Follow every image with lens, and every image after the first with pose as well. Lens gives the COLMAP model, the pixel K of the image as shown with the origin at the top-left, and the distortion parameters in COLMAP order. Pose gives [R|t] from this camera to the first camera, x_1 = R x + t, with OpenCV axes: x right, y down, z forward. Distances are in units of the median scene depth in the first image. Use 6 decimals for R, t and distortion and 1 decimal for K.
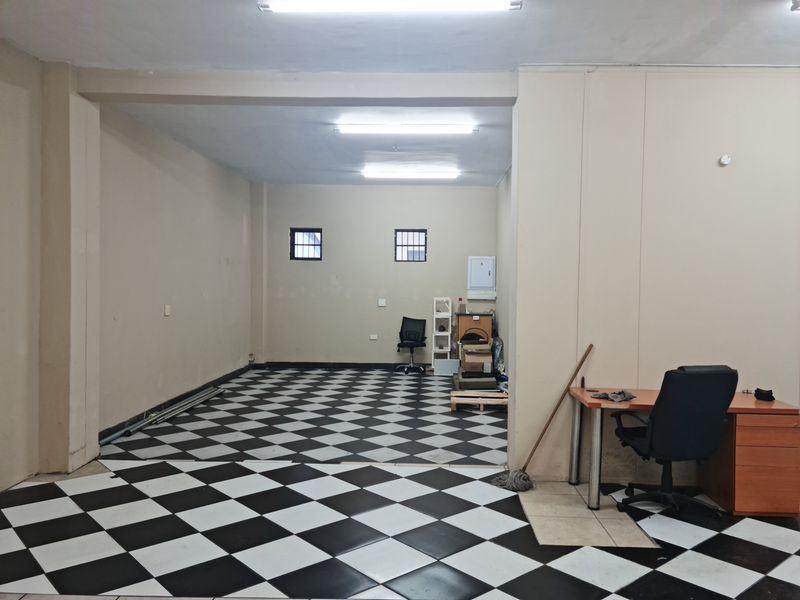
lens RADIAL K [[633.5, 0, 413.4], [0, 633.5, 292.5], [0, 0, 1]] dist [0.104285, -0.102765]
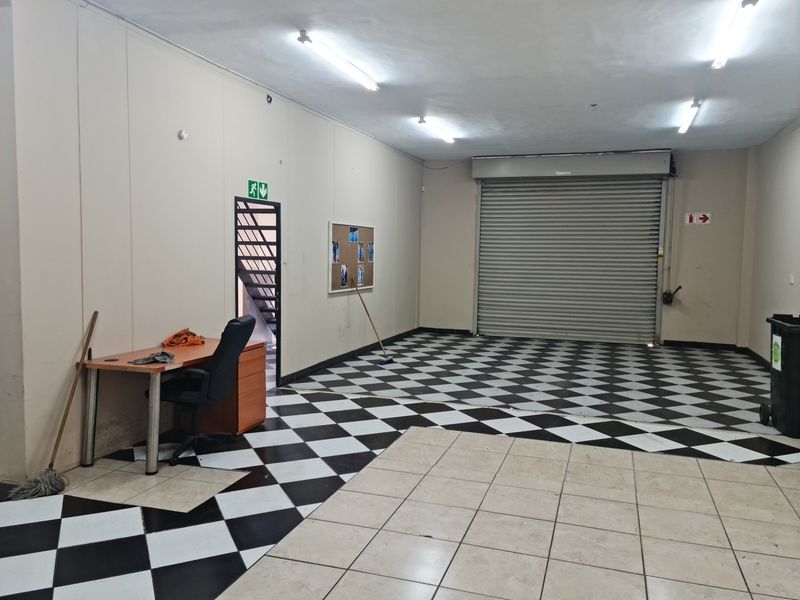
lens RADIAL K [[633.5, 0, 408.7], [0, 633.5, 298.4], [0, 0, 1]] dist [0.104285, -0.102765]
pose [[0.282339, -0.082819, 0.955733, -0.228584], [0.002832, 0.996334, 0.085501, -0.007973], [-0.959311, -0.021433, 0.281538, 0.143887]]
